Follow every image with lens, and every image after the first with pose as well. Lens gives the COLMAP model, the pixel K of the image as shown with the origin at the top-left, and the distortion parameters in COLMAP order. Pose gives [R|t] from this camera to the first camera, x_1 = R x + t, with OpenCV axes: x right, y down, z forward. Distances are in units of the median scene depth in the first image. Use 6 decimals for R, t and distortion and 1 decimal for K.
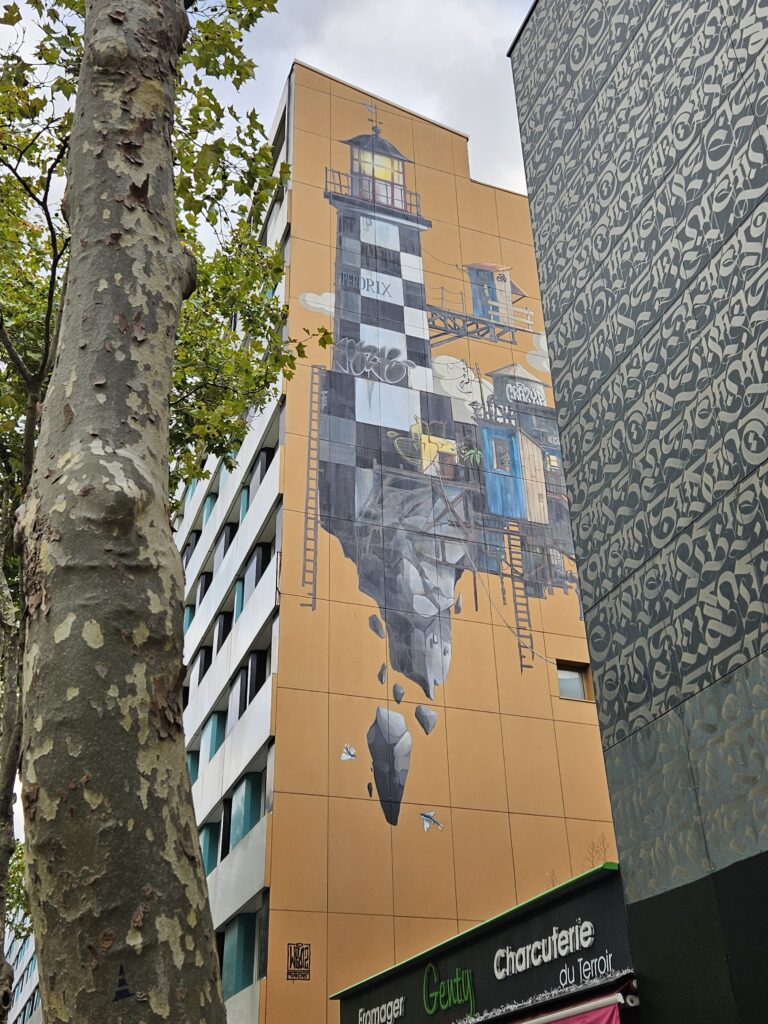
lens RADIAL K [[1068.7, 0, 384.0], [0, 1068.7, 509.5], [0, 0, 1]] dist [0.072210, 0.000000]
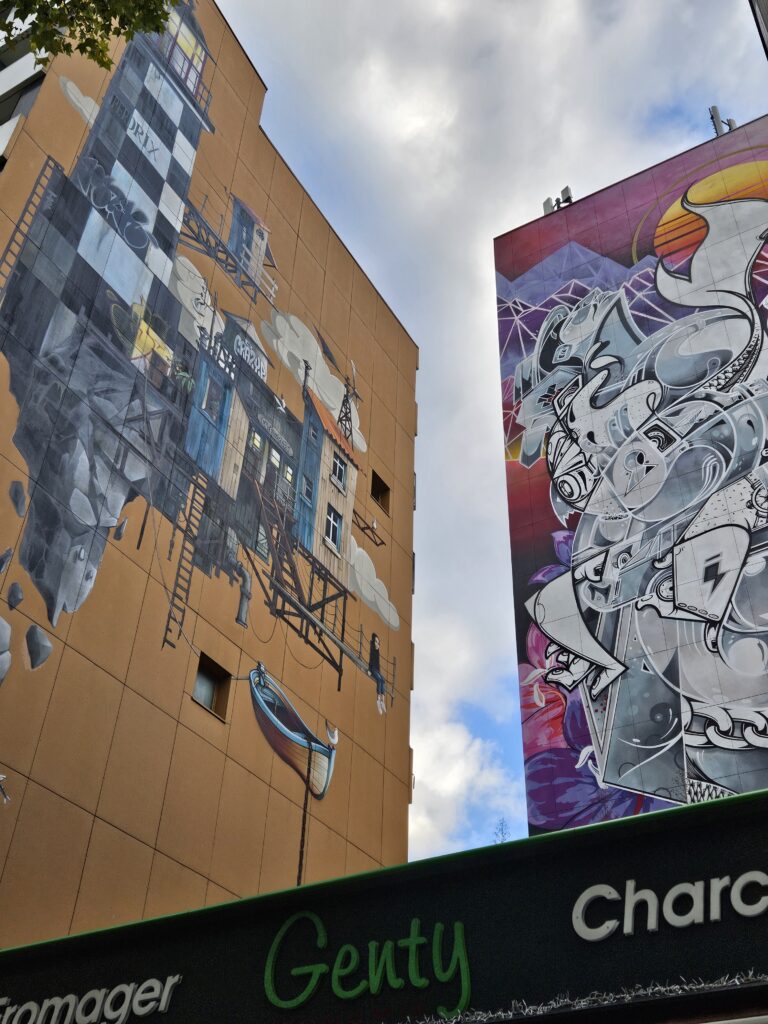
lens RADIAL K [[1068.7, 0, 386.9], [0, 1068.7, 515.0], [0, 0, 1]] dist [0.072210, 0.000000]
pose [[0.764033, 0.448041, 0.464234, -0.131868], [-0.372040, 0.893820, -0.250343, 0.191040], [-0.527106, 0.018557, 0.849597, 0.282569]]
